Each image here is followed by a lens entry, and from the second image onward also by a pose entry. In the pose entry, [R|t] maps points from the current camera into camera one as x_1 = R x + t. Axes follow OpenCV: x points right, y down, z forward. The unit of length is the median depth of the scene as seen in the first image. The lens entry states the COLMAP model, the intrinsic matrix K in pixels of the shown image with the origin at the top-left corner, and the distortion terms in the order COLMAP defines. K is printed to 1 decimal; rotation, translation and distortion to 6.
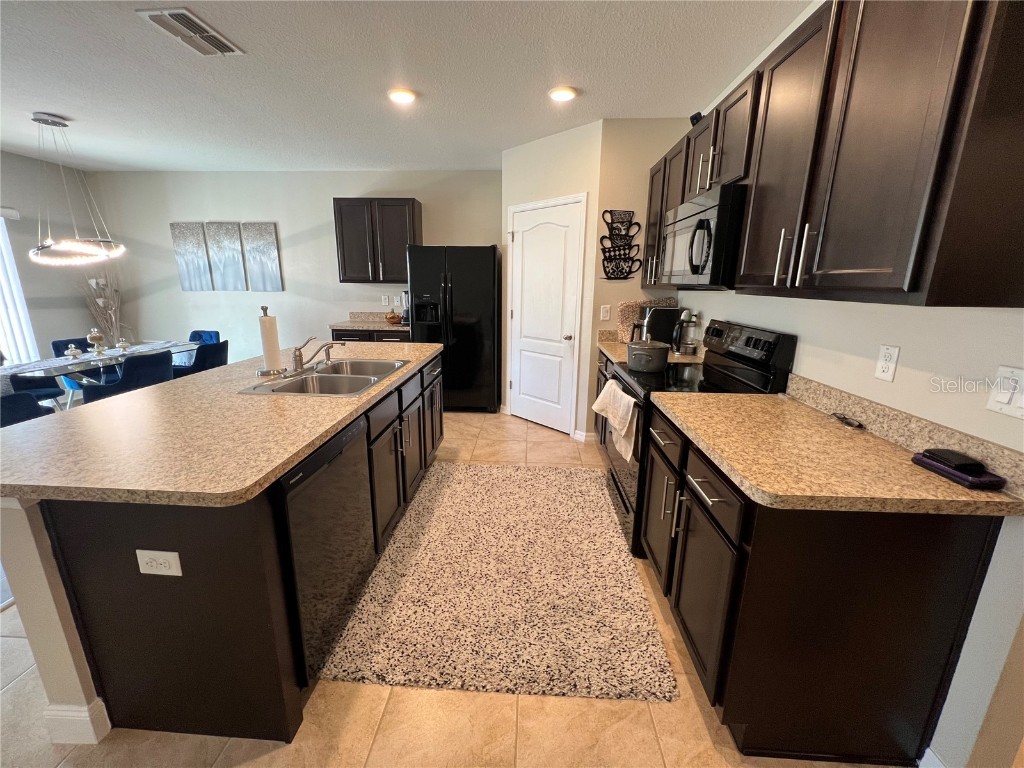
lens RADIAL K [[410.3, 0, 512.7], [0, 410.3, 382.8], [0, 0, 1]] dist [-0.003035, 0.000070]
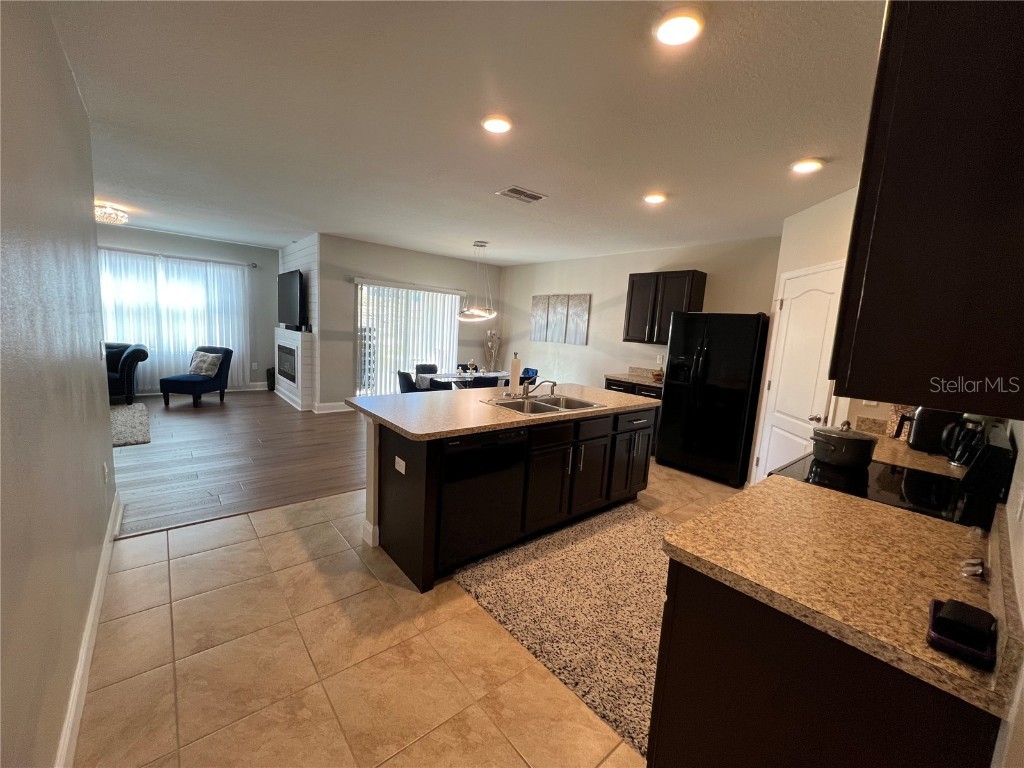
lens RADIAL K [[410.3, 0, 512.3], [0, 410.3, 382.8], [0, 0, 1]] dist [-0.003035, 0.000070]
pose [[0.687718, 0.129444, -0.714345, 0.320902], [-0.228478, 0.972567, -0.043727, -0.001746], [0.689088, 0.193284, 0.698426, -0.047436]]
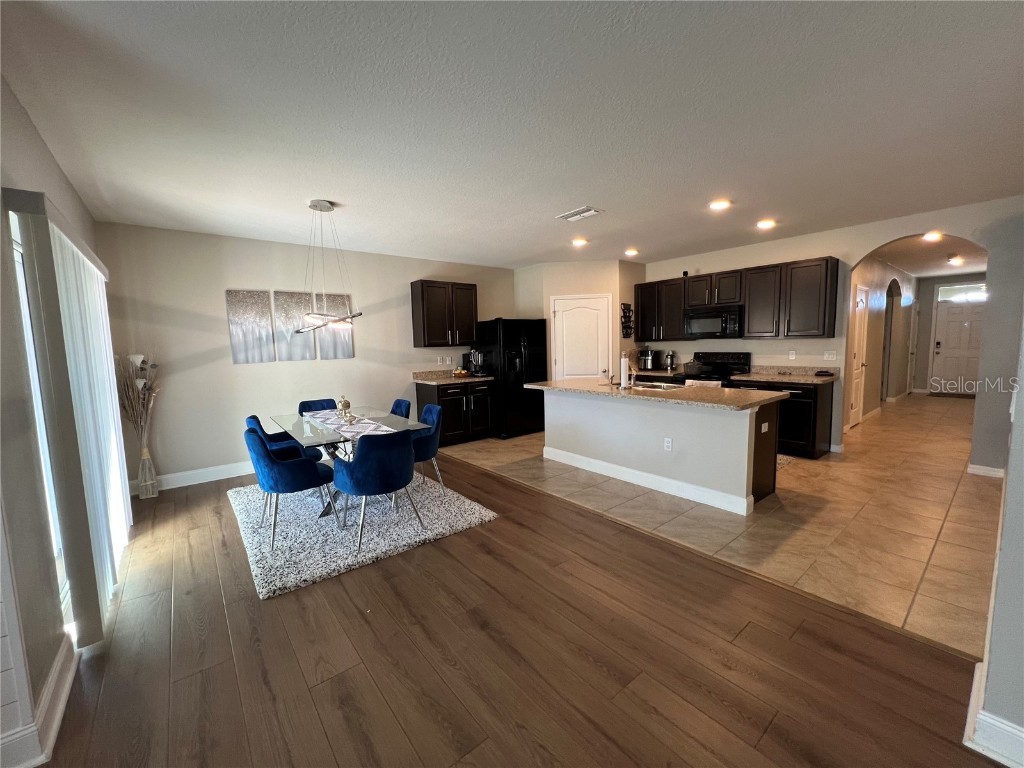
lens RADIAL K [[410.3, 0, 509.0], [0, 410.3, 382.2], [0, 0, 1]] dist [-0.003035, 0.000070]
pose [[0.744118, -0.093713, 0.661443, -1.455144], [0.193667, 0.977855, -0.079331, -0.004141], [-0.639360, 0.187131, 0.745788, -0.037623]]
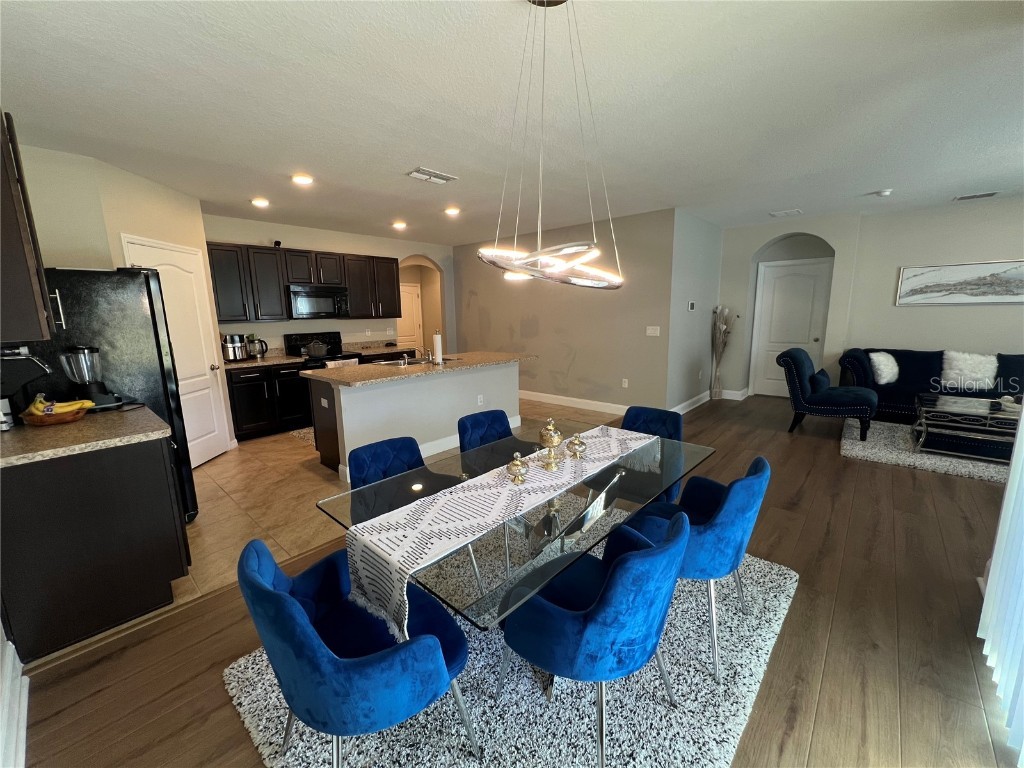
lens RADIAL K [[410.3, 0, 512.4], [0, 410.3, 382.3], [0, 0, 1]] dist [-0.003035, 0.000070]
pose [[-0.777069, -0.103938, 0.620774, -1.363313], [0.163902, 0.918830, 0.359010, -0.382877], [-0.607701, 0.380722, -0.696958, 1.432233]]
